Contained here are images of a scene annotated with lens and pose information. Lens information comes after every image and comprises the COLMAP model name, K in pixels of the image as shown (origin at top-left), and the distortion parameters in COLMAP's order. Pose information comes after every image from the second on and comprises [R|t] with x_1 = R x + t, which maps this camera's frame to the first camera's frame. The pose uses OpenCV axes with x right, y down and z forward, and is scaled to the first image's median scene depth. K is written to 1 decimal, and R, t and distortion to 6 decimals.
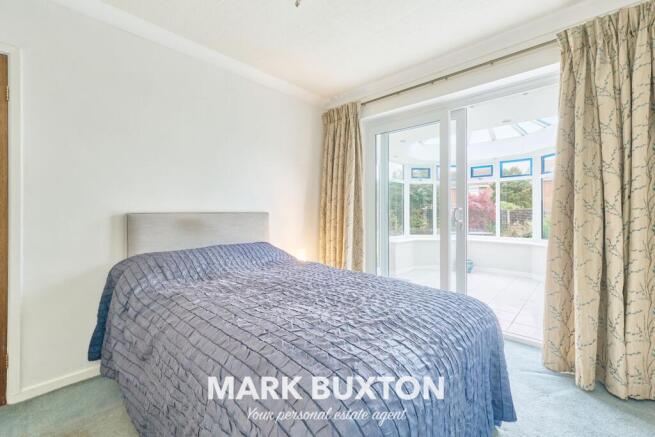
lens RADIAL K [[275.3, 0, 311.9], [0, 275.3, 208.3], [0, 0, 1]] dist [0.000582, 0.000038]
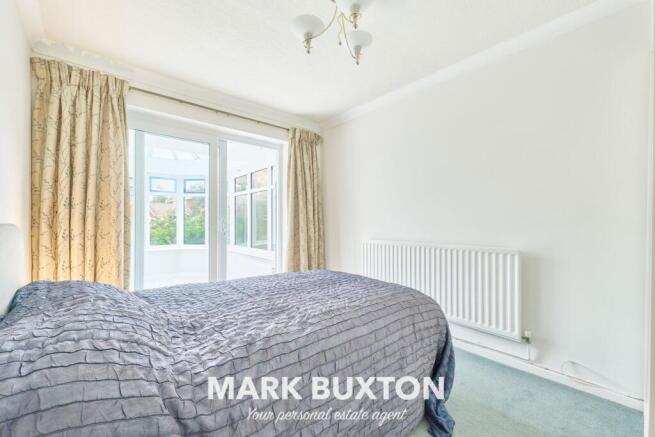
lens RADIAL K [[275.4, 0, 325.6], [0, 275.4, 223.3], [0, 0, 1]] dist [0.000058, -0.000003]
pose [[0.055800, -0.002538, 0.998439, -0.577745], [-0.004464, 0.999986, 0.002791, 0.011996], [-0.998432, -0.004613, 0.055787, 0.380561]]
